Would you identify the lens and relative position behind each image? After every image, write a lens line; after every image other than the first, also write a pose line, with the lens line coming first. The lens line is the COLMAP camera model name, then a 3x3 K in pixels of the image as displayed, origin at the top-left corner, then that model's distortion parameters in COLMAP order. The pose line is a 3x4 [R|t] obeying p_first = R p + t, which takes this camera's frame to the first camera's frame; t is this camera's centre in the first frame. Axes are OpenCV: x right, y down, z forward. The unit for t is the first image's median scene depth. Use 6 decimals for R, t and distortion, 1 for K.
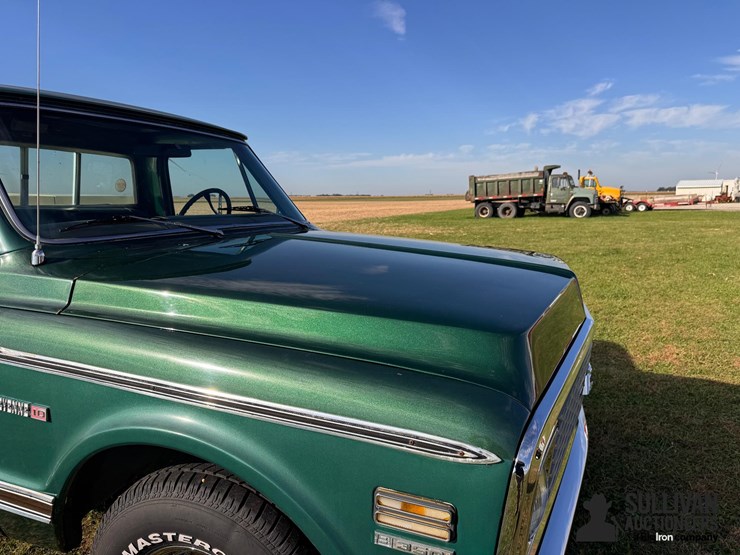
lens RADIAL K [[524.5, 0, 373.9], [0, 524.5, 295.4], [0, 0, 1]] dist [0.002322, 0.001062]
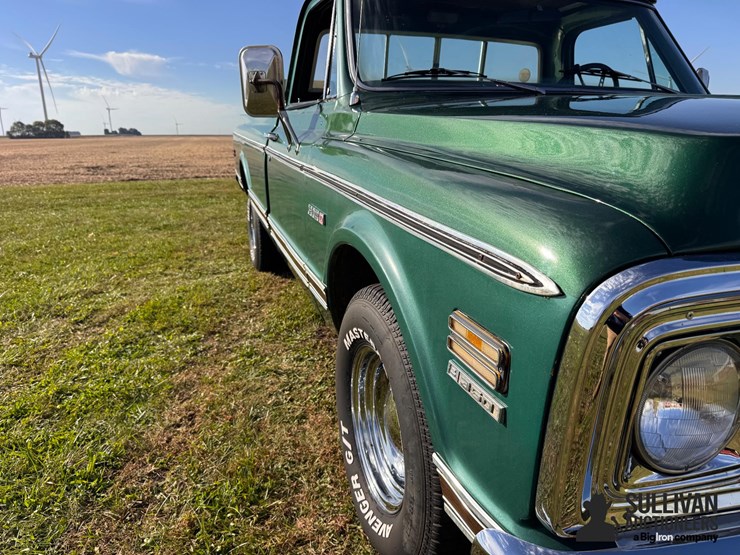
lens RADIAL K [[525.5, 0, 370.0], [0, 525.5, 277.5], [0, 0, 1]] dist [0.033166, -0.041059]
pose [[0.638649, 0.207836, -0.740899, 0.382313], [-0.143367, 0.978113, 0.150798, 0.145673], [0.756024, 0.009913, 0.654468, 0.234515]]
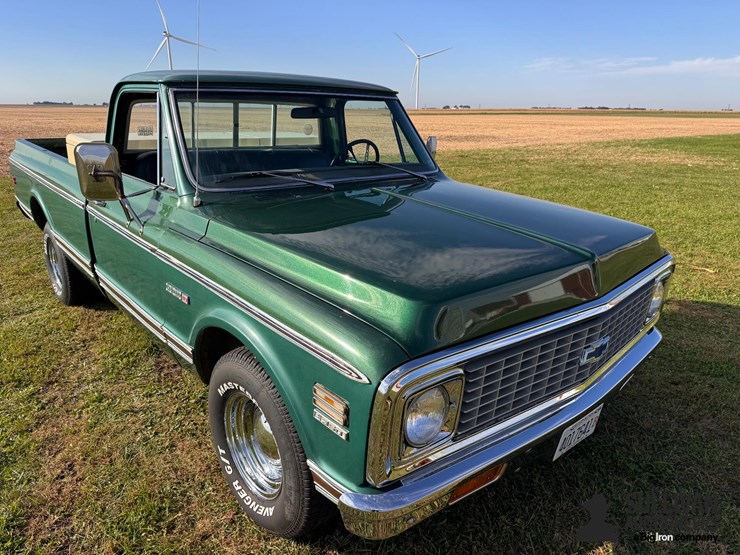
lens RADIAL K [[531.3, 0, 370.0], [0, 531.3, 277.5], [0, 0, 1]] dist [-0.003106, -0.001163]
pose [[0.892608, 0.157211, -0.422535, 0.552474], [-0.103643, 0.983684, 0.147049, -0.142243], [0.438759, -0.087464, 0.894338, -0.238575]]
